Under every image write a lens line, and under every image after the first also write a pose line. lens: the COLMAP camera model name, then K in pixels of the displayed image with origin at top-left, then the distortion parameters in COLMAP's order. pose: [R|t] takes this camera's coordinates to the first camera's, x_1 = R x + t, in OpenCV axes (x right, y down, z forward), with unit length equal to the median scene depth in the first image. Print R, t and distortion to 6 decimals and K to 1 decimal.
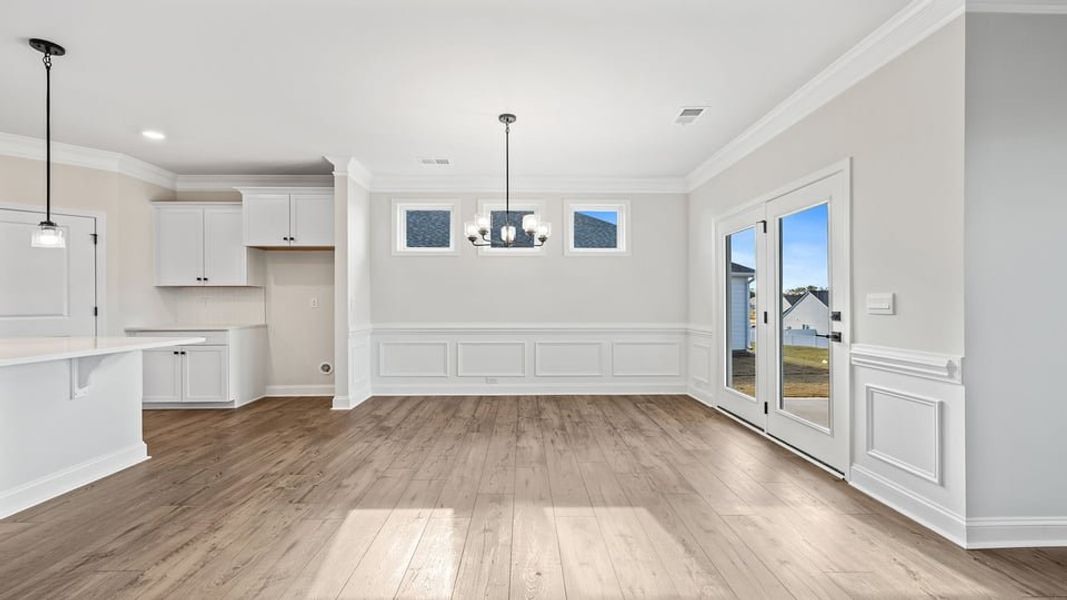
lens RADIAL K [[456.9, 0, 529.9], [0, 456.9, 300.7], [0, 0, 1]] dist [0.003114, 0.000250]
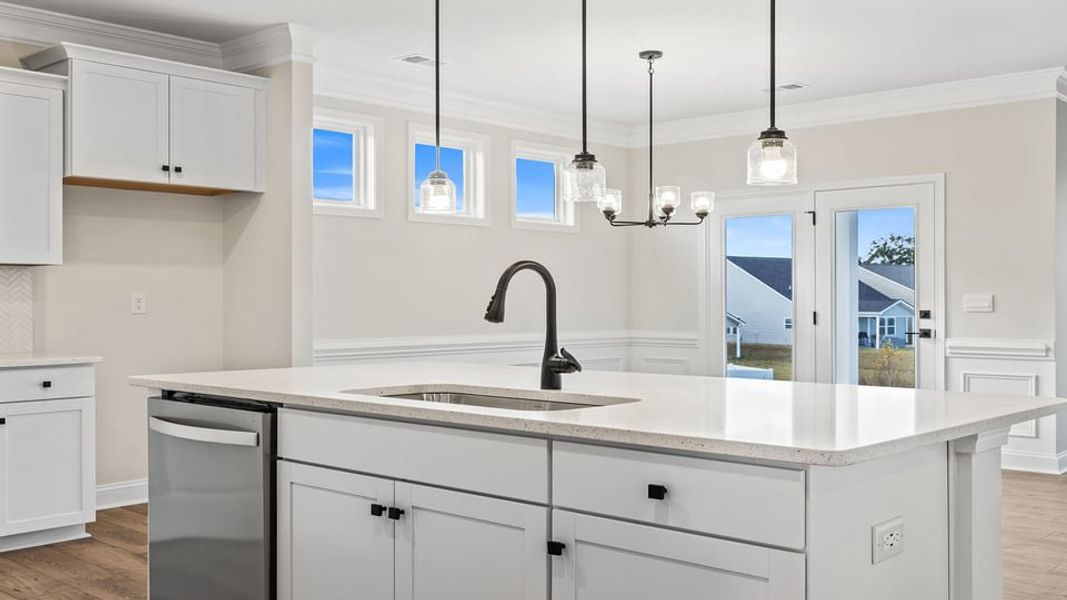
lens RADIAL K [[1048.9, 0, 533.5], [0, 1048.9, 300.0], [0, 0, 1]] dist [0.017408, 0.013535]
pose [[0.691892, -0.000291, 0.722001, -1.486028], [-0.004018, 0.999983, 0.004254, -0.006222], [-0.721990, -0.005844, 0.691879, -0.049068]]
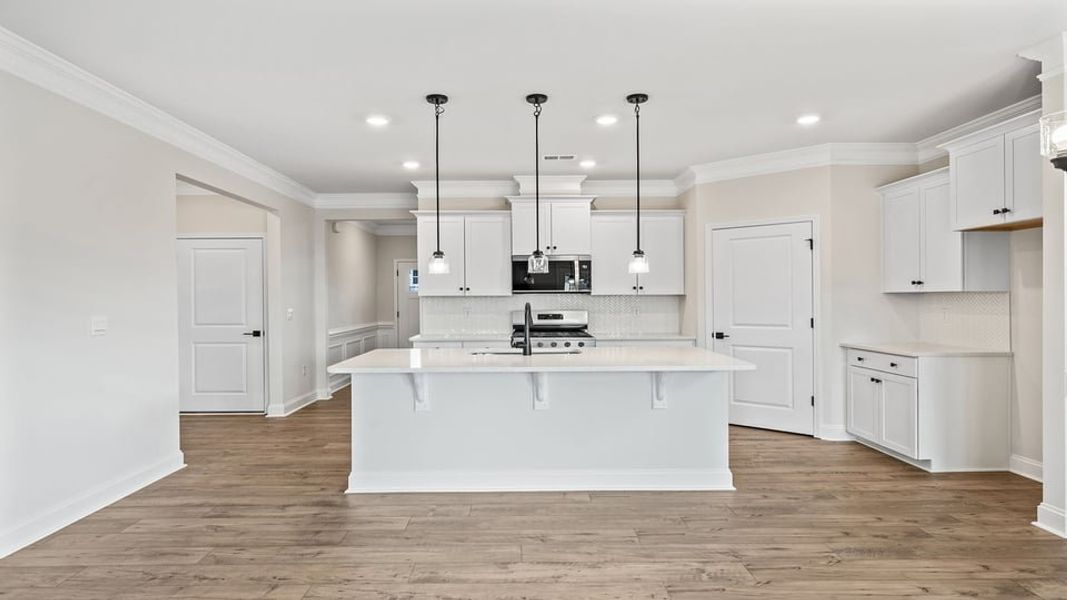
lens RADIAL K [[629.9, 0, 526.8], [0, 629.9, 302.6], [0, 0, 1]] dist [-0.001320, 0.000738]
pose [[-0.002805, 0.010644, -0.999939, 0.418862], [0.009685, 0.999897, 0.010617, -0.048179], [0.999949, -0.009655, -0.002908, 0.571738]]
